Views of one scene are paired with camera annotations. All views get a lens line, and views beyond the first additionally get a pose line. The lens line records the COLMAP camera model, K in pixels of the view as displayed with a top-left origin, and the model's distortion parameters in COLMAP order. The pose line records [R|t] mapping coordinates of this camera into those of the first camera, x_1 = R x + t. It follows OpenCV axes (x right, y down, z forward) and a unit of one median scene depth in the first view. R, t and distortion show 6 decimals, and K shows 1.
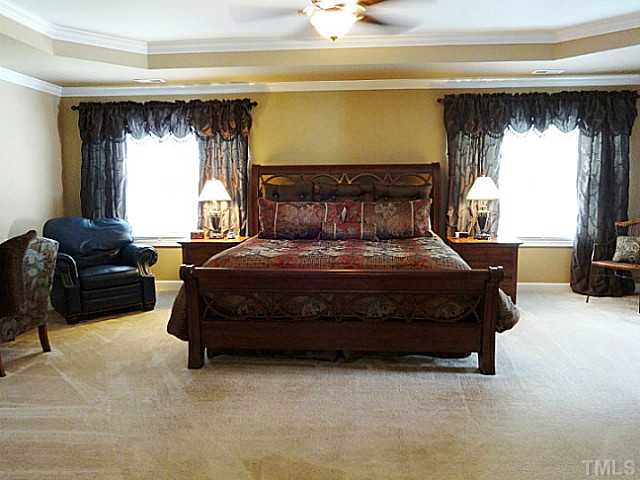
lens RADIAL K [[483.6, 0, 320.0], [0, 483.6, 240.0], [0, 0, 1]] dist [-0.002988, -0.002485]
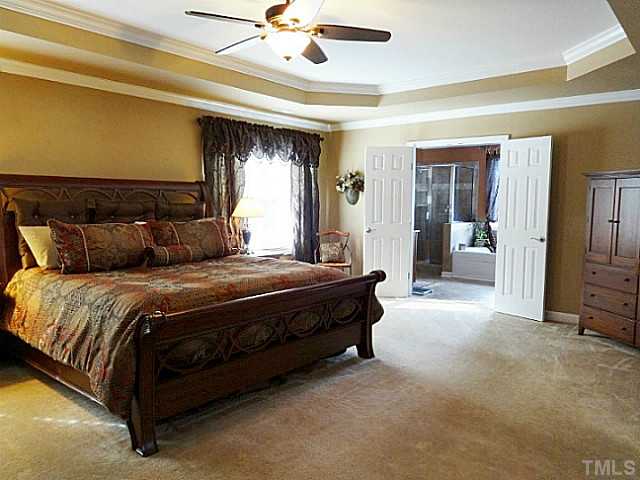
lens RADIAL K [[483.6, 0, 320.0], [0, 483.6, 240.0], [0, 0, 1]] dist [-0.002988, -0.002485]
pose [[0.581851, -0.053167, 0.811556, -0.447183], [0.079936, 0.996768, 0.007990, -0.027027], [-0.809357, 0.060224, 0.584221, 0.225507]]
